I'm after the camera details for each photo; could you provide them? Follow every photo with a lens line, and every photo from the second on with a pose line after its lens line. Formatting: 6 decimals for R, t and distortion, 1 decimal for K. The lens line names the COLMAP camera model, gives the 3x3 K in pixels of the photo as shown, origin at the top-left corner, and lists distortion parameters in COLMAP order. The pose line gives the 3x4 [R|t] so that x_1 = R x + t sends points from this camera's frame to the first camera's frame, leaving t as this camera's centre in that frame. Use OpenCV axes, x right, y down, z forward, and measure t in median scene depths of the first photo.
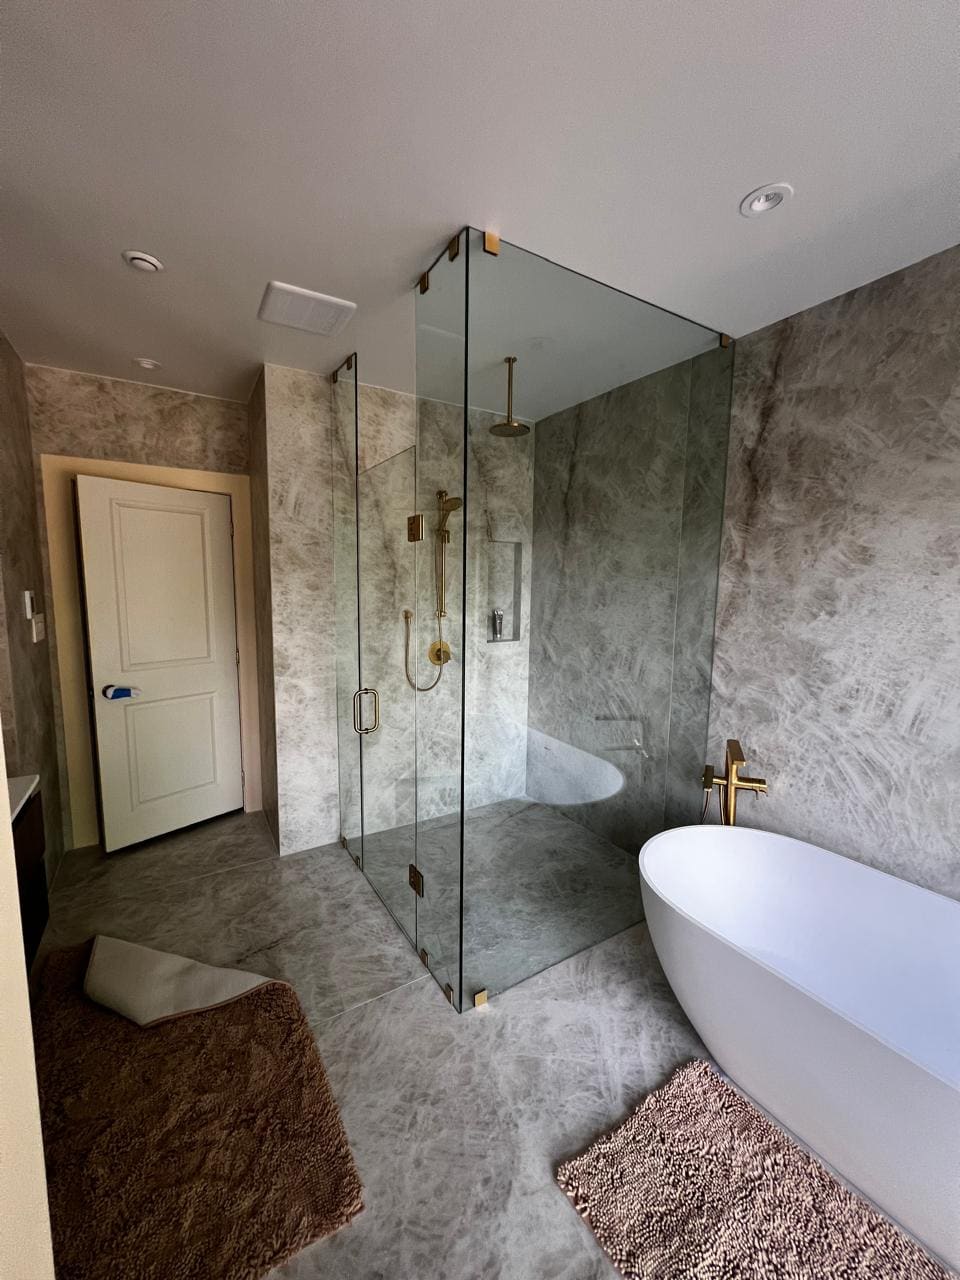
lens RADIAL K [[518.2, 0, 470.0], [0, 518.2, 643.3], [0, 0, 1]] dist [0.001036, -0.000713]
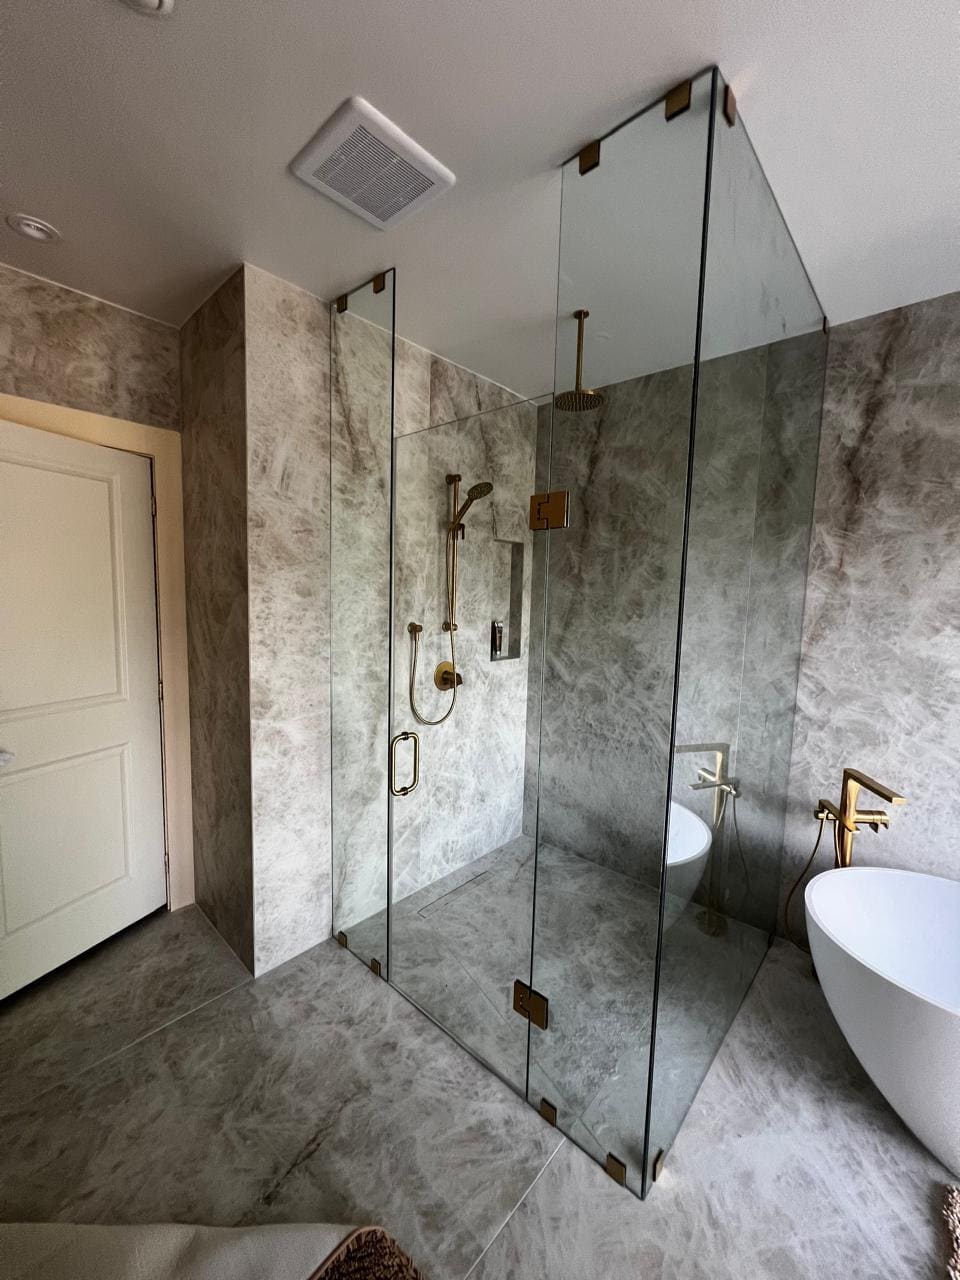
lens RADIAL K [[518.2, 0, 470.2], [0, 518.2, 642.9], [0, 0, 1]] dist [0.001036, -0.000713]
pose [[0.958981, -0.014806, 0.283083, -0.324088], [0.018747, 0.999761, -0.011220, -0.029314], [-0.282850, 0.016067, 0.959030, 0.283271]]
